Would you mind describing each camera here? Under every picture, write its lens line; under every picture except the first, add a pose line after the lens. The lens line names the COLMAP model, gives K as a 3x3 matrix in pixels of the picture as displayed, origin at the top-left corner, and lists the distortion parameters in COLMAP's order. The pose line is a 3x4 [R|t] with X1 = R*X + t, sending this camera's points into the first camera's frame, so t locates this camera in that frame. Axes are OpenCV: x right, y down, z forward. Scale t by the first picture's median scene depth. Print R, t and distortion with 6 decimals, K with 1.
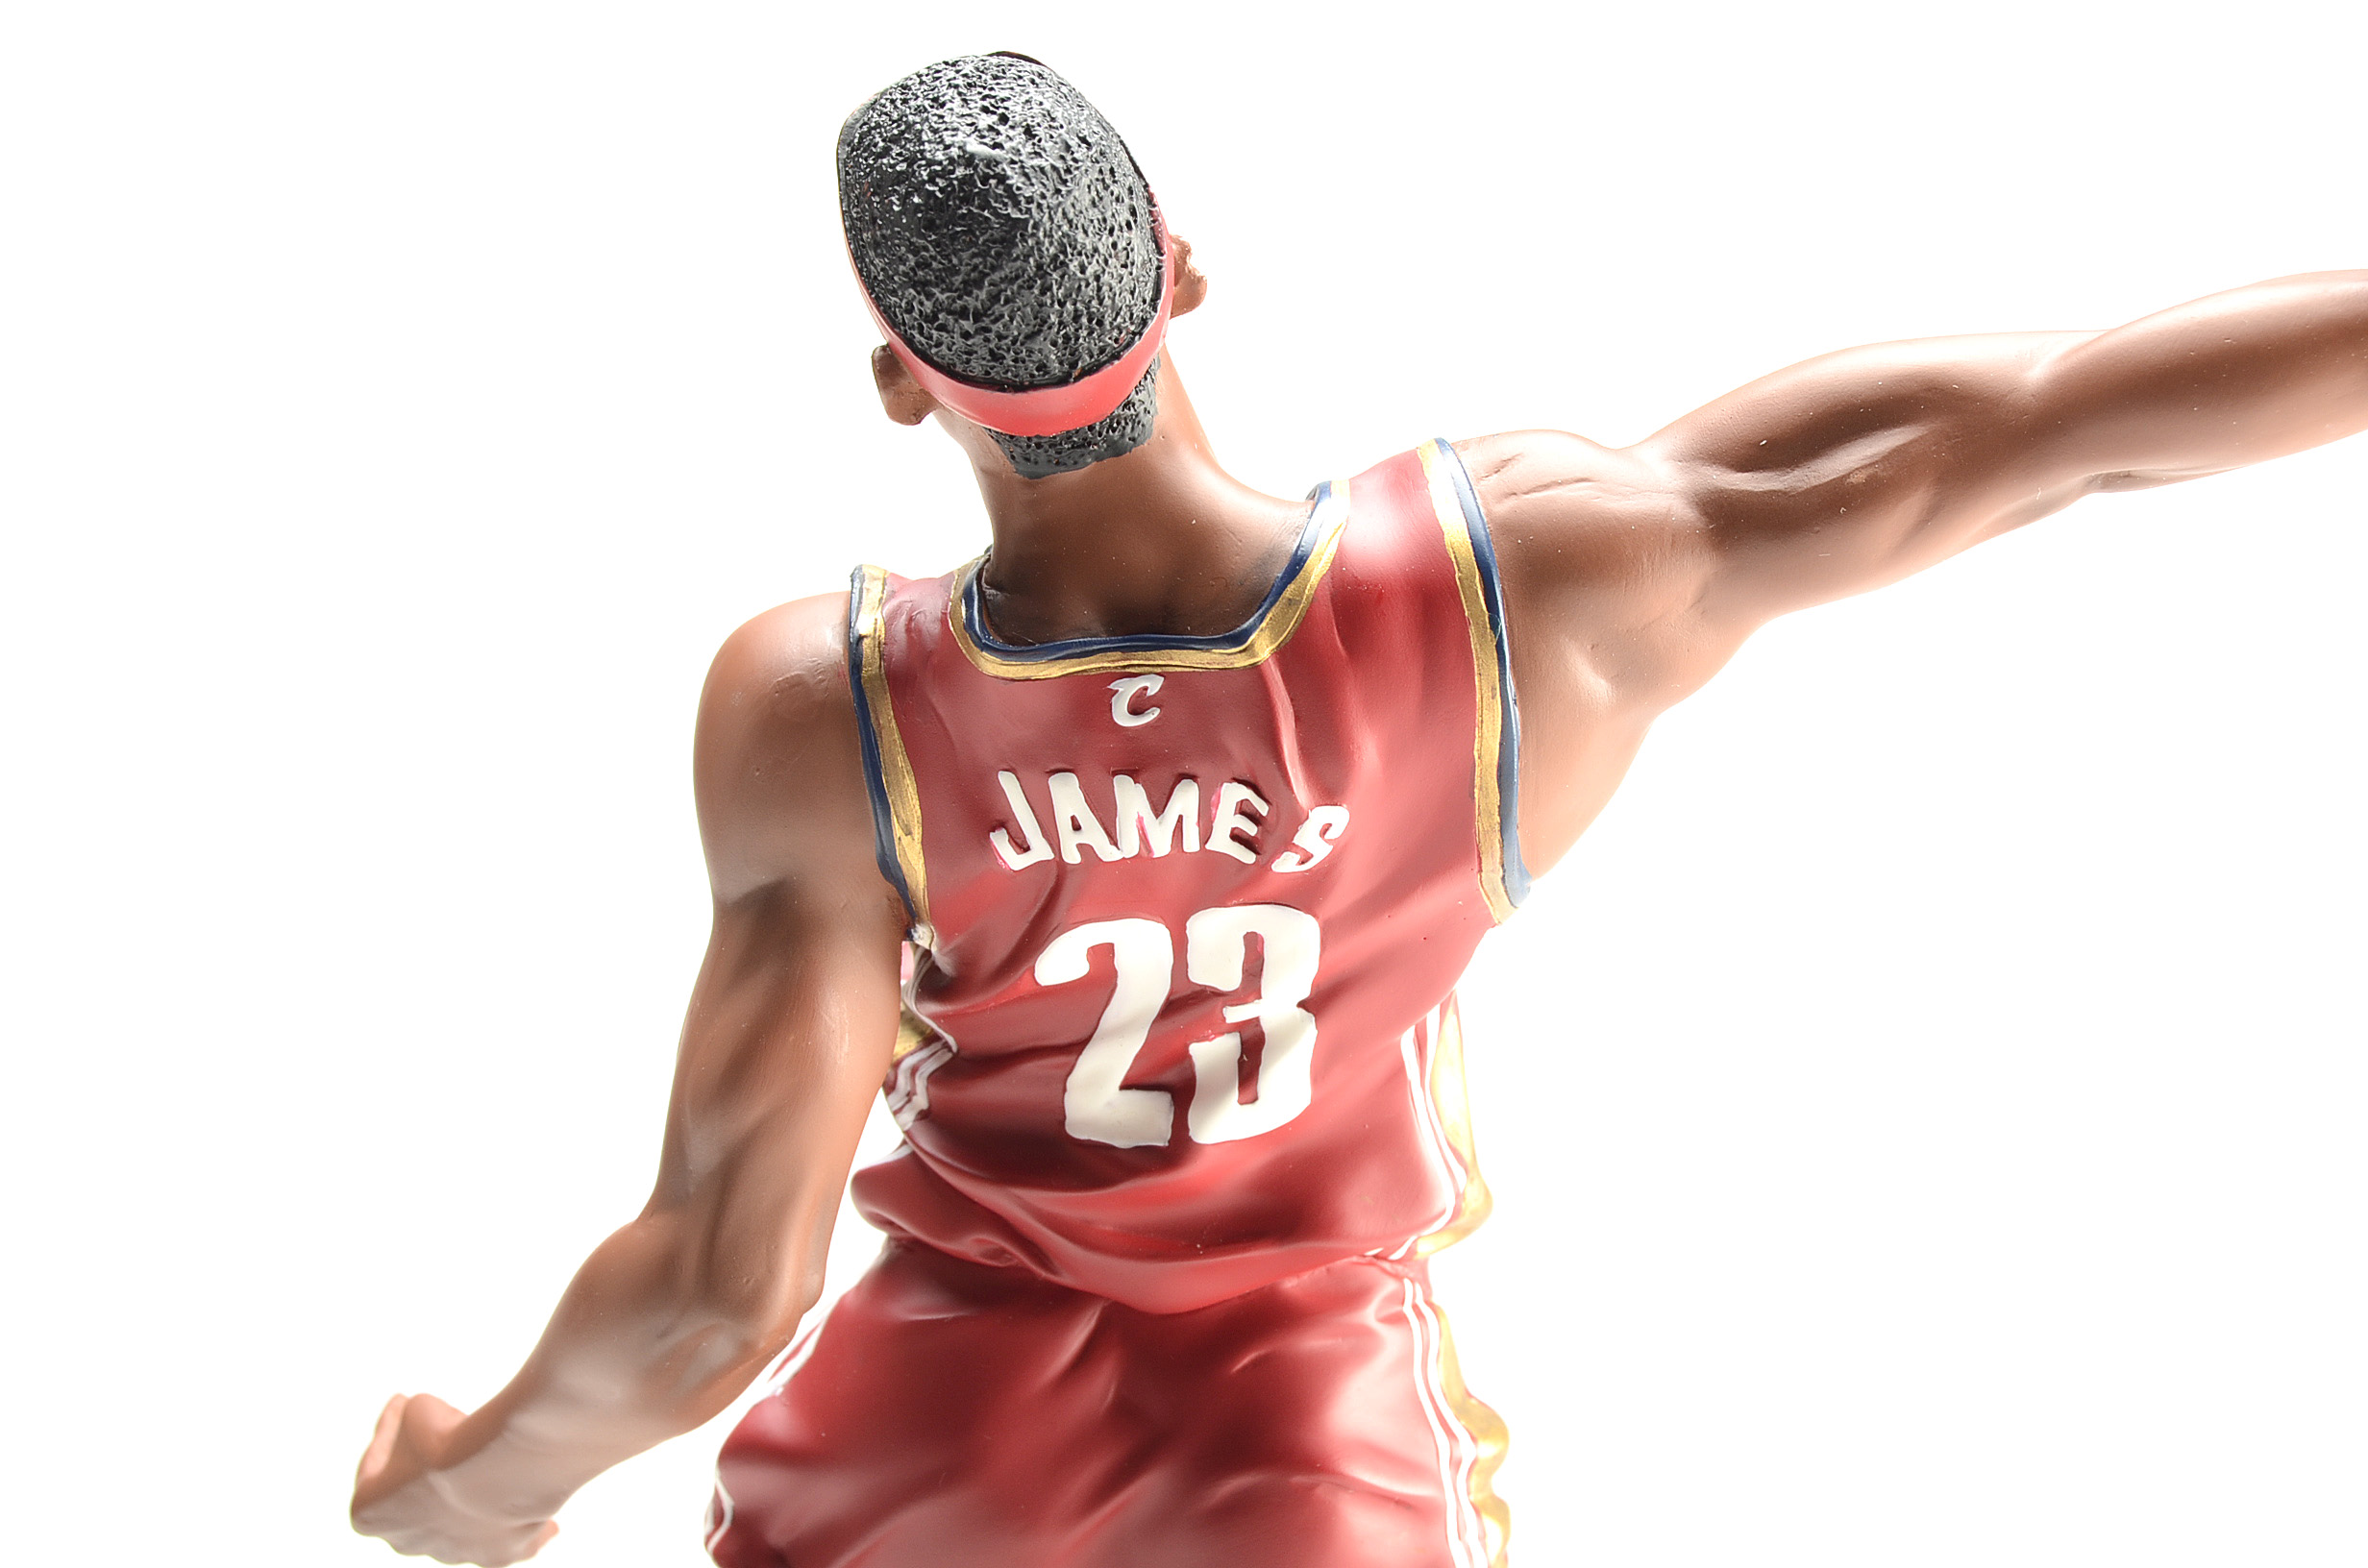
lens RADIAL K [[5582.8, 0, 1184.5], [0, 5582.8, 783.6], [0, 0, 1]] dist [0.034602, 0.000000]
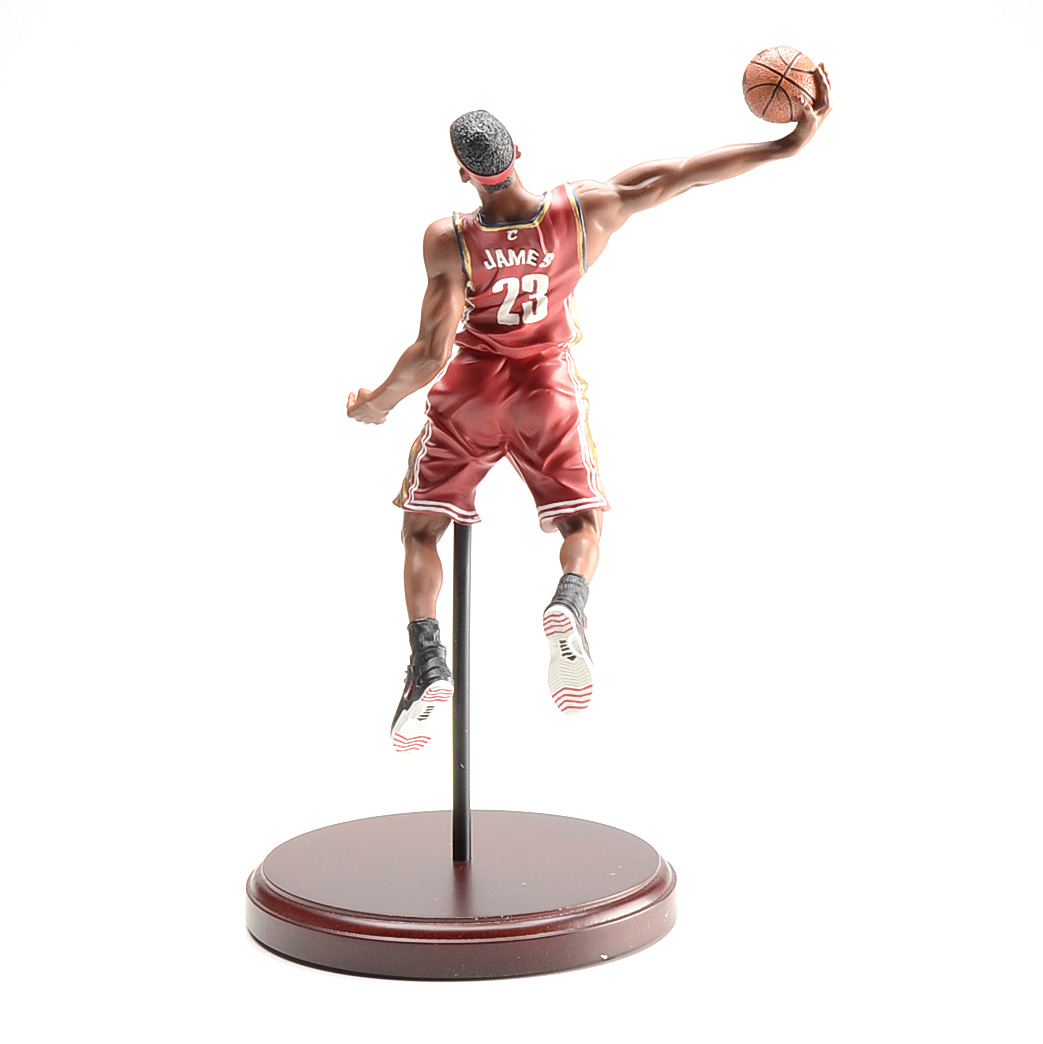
lens RADIAL K [[2837.8, 0, 521.6], [0, 2837.8, 521.9], [0, 0, 1]] dist [-0.078759, 0.000000]
pose [[0.997843, -0.045092, 0.047702, -0.133249], [0.041526, 0.996446, 0.073282, 0.056429], [-0.050837, -0.071143, 0.996170, -1.593102]]
